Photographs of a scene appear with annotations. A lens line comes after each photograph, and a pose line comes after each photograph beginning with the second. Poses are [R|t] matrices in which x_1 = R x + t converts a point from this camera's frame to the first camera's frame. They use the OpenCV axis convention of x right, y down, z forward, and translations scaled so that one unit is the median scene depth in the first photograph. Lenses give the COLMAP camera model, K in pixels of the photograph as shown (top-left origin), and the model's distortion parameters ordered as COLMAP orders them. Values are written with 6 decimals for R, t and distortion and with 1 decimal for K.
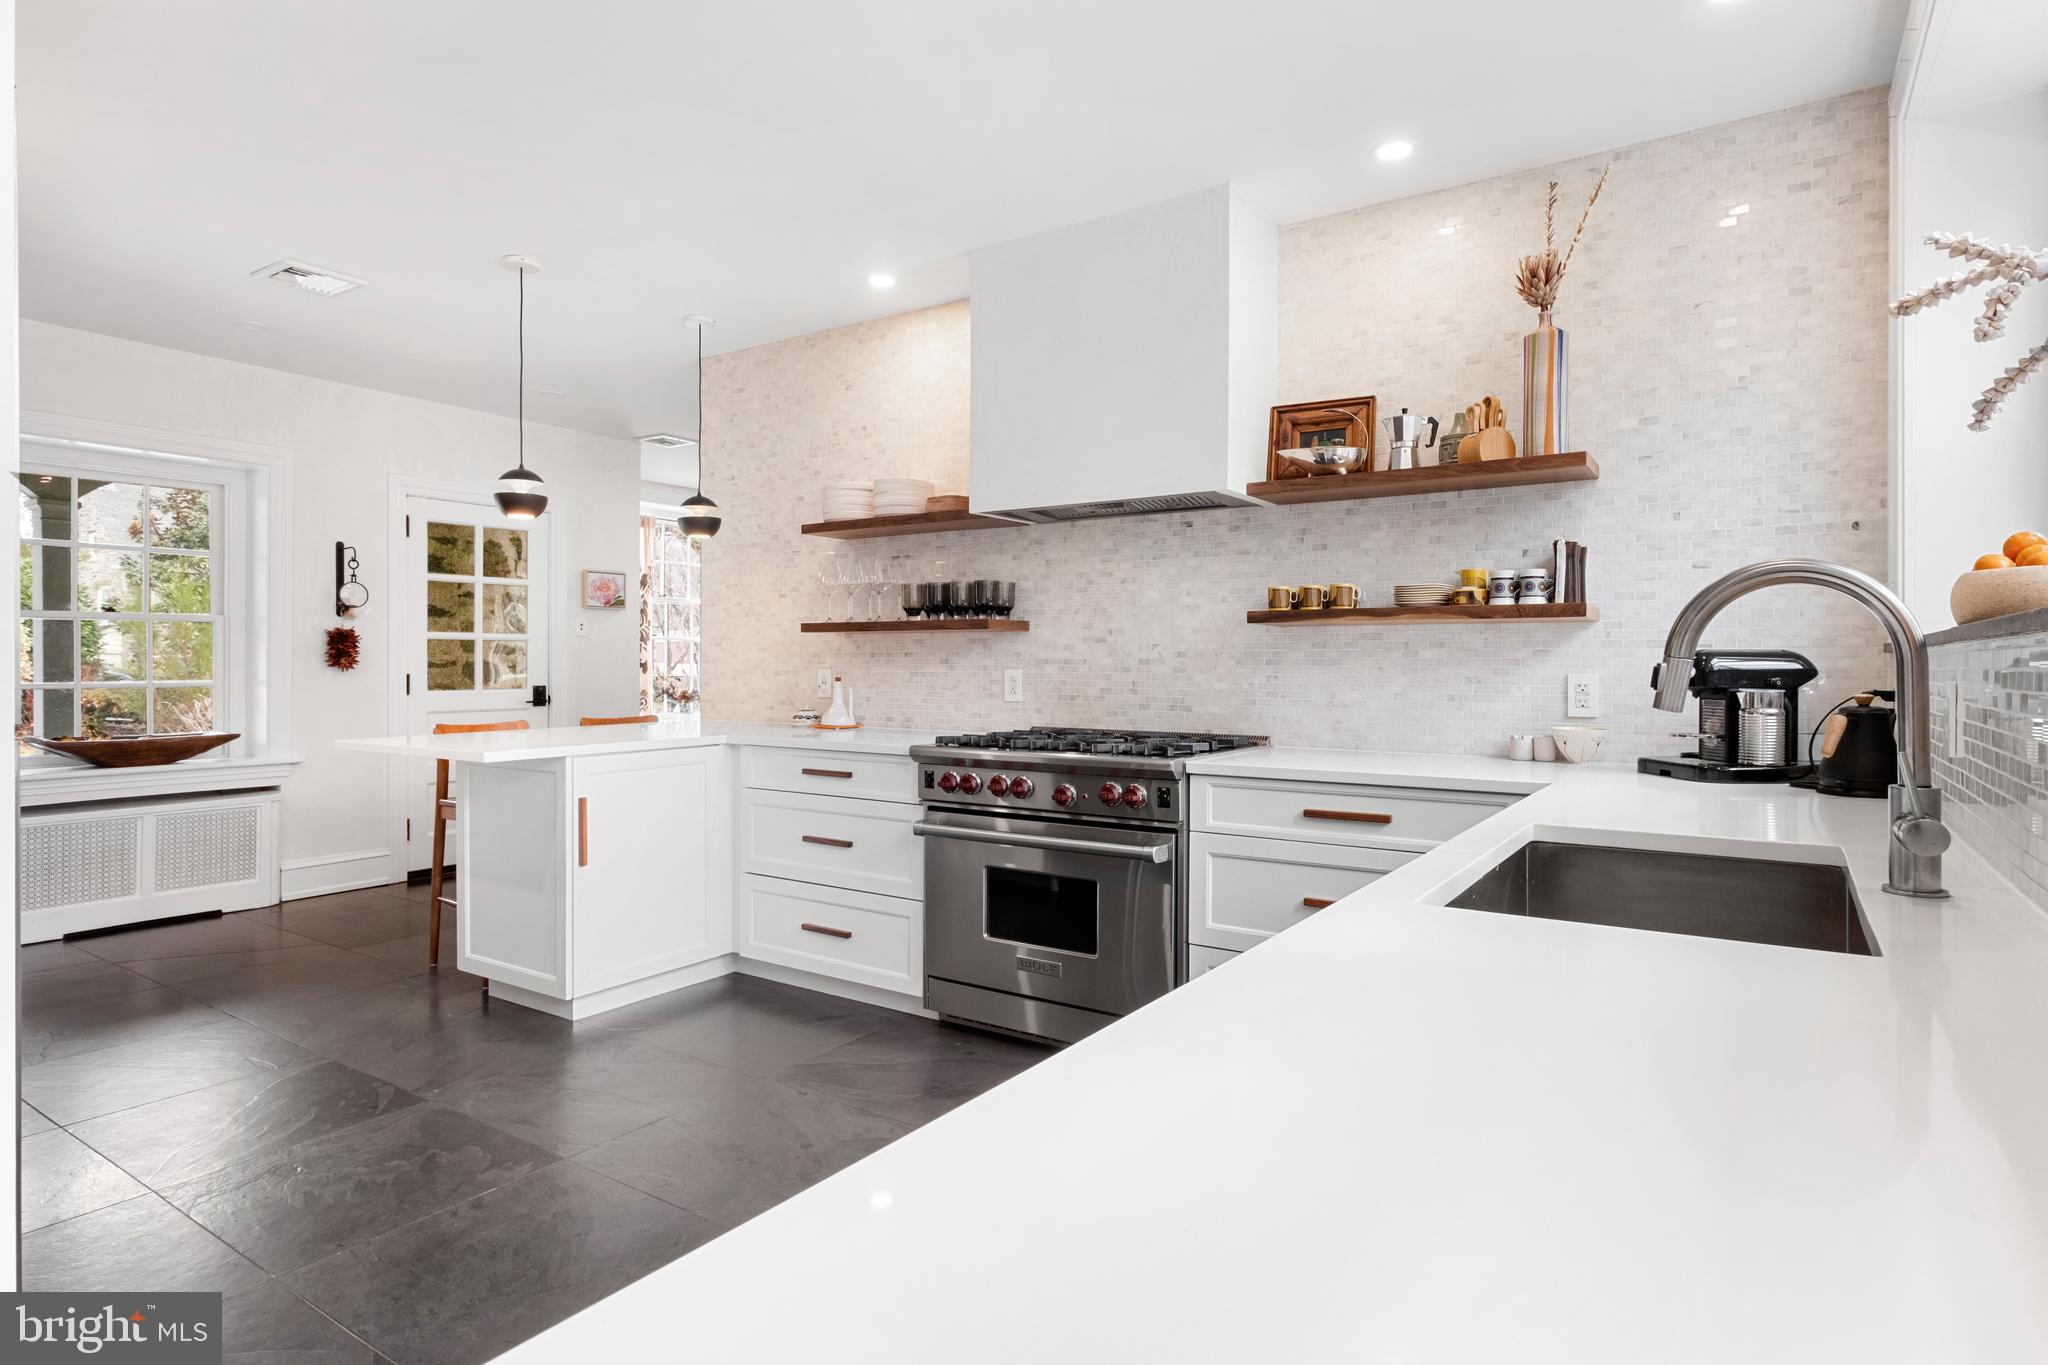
lens RADIAL K [[1104.5, 0, 1024.0], [0, 1104.5, 682.5], [0, 0, 1]] dist [0.007086, 0.001710]
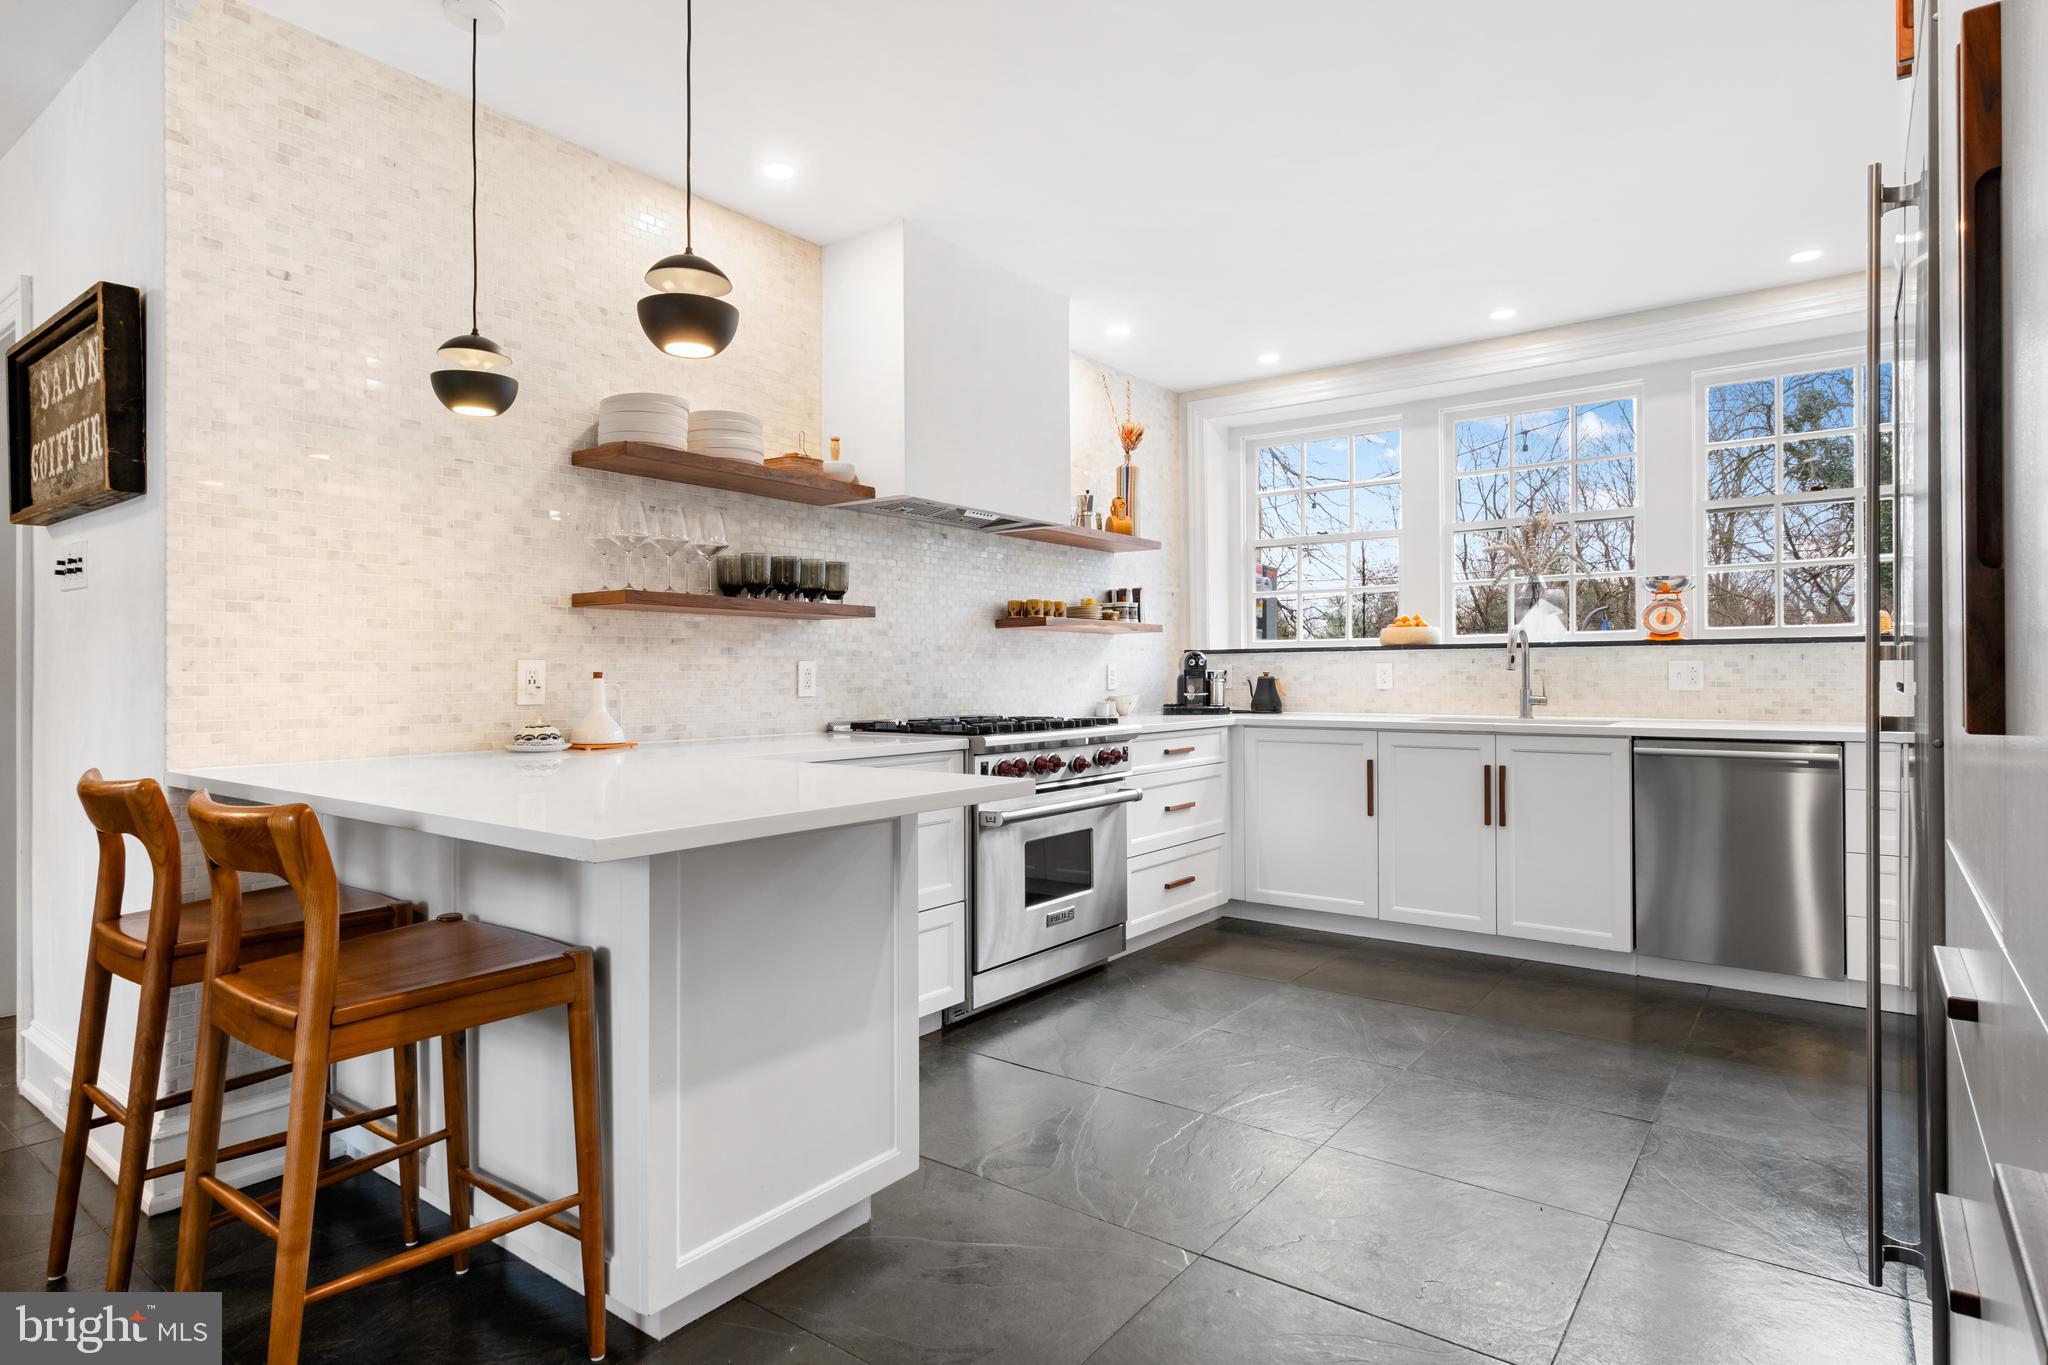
lens RADIAL K [[1104.5, 0, 1024.0], [0, 1104.5, 682.5], [0, 0, 1]] dist [0.007086, 0.001710]
pose [[0.050128, -0.016291, 0.998610, -0.926647], [0.013191, 0.999791, 0.015648, -0.006409], [-0.998656, 0.012388, 0.050332, 0.796219]]
